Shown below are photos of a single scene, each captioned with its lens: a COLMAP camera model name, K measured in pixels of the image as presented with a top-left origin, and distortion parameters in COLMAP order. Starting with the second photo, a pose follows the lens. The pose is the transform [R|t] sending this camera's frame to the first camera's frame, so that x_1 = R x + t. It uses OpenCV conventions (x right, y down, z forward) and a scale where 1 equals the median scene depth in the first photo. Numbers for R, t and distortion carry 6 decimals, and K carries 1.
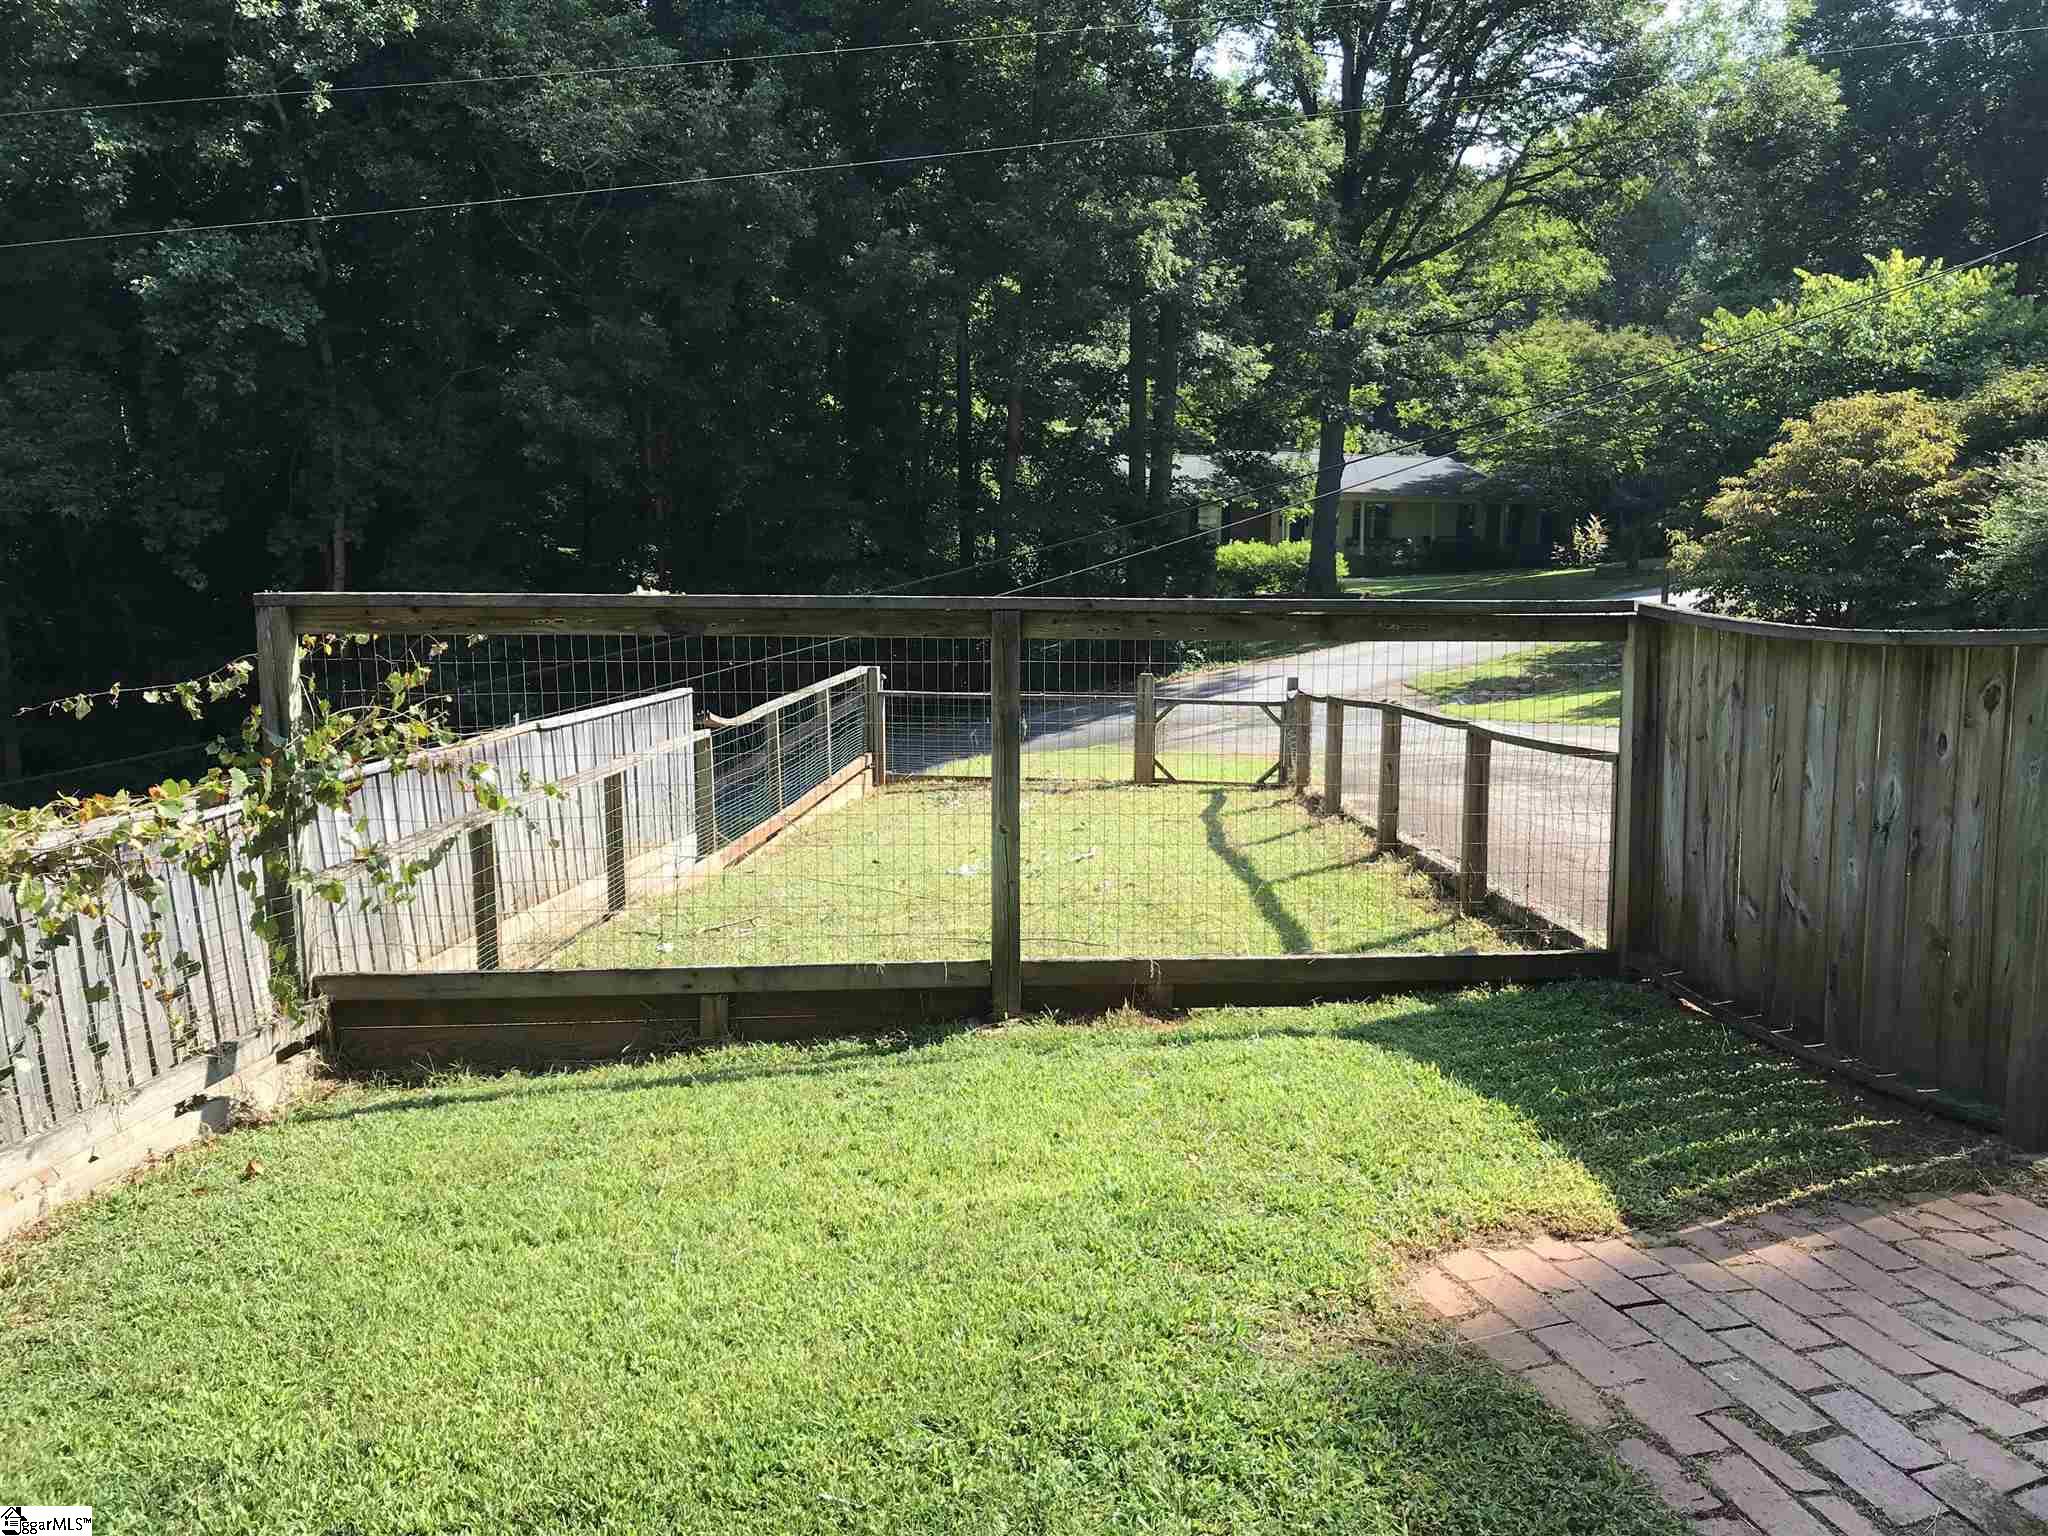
lens RADIAL K [[1686.8, 0, 1020.0], [0, 1686.8, 813.5], [0, 0, 1]] dist [0.014870, -0.005826]
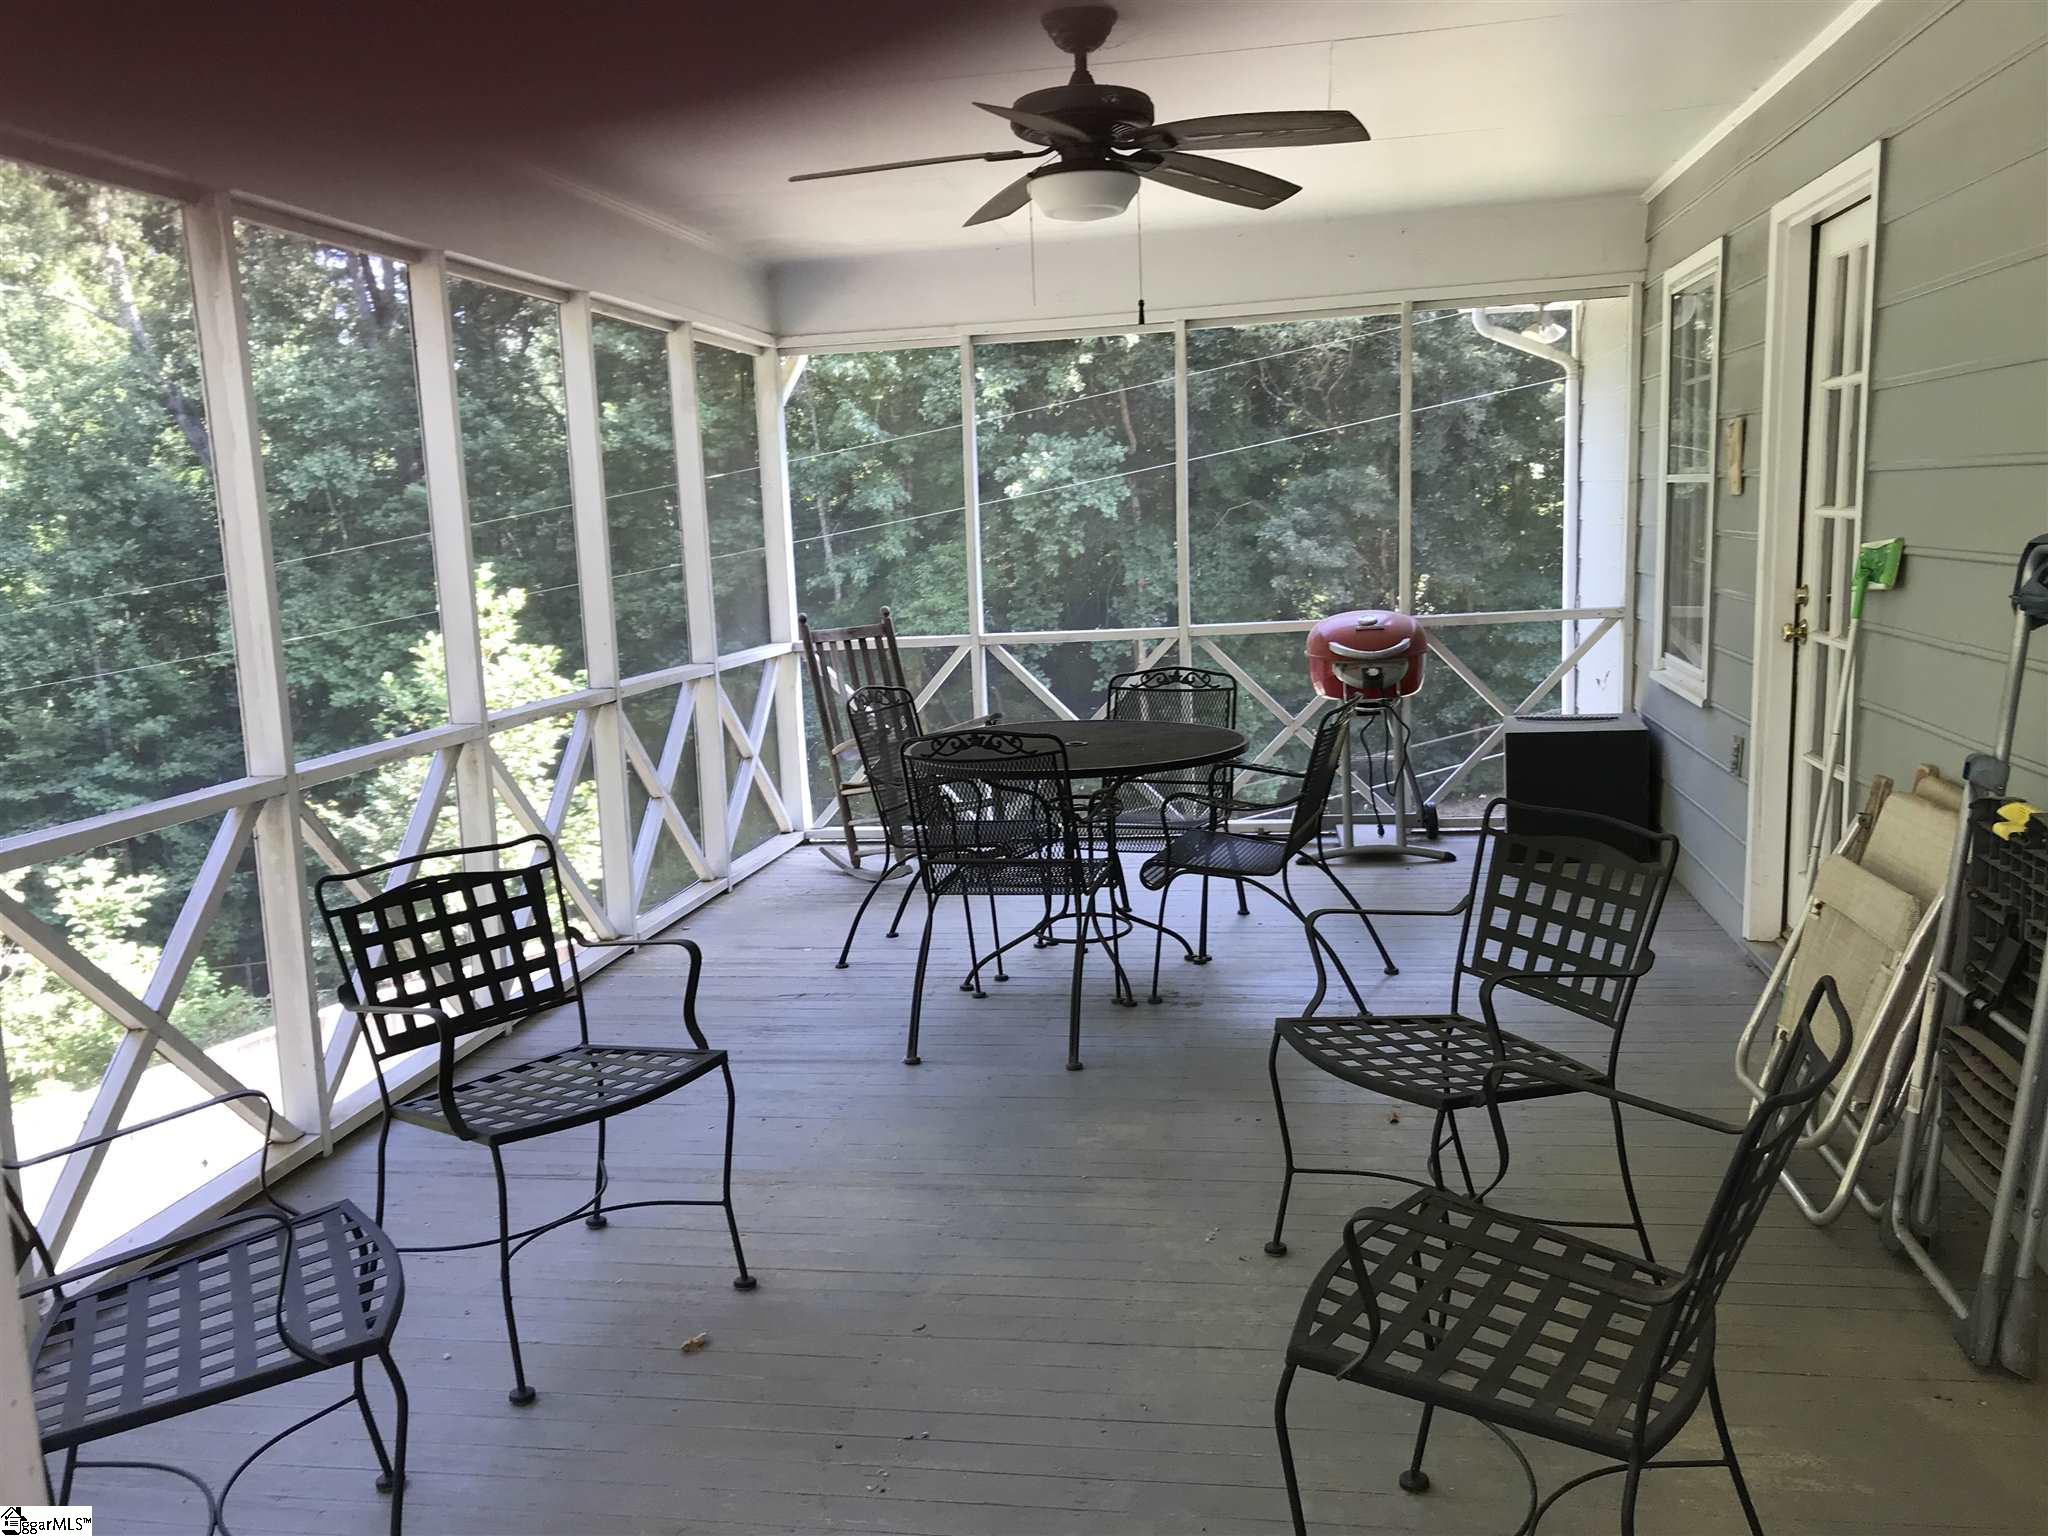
lens RADIAL K [[1686.8, 0, 1032.6], [0, 1686.8, 755.9], [0, 0, 1]] dist [0.014870, -0.005826]
pose [[0.896376, 0.013049, -0.443102, 0.119668], [-0.018535, 0.999796, -0.008053, -0.073944], [0.442907, 0.015432, 0.896435, -0.242058]]
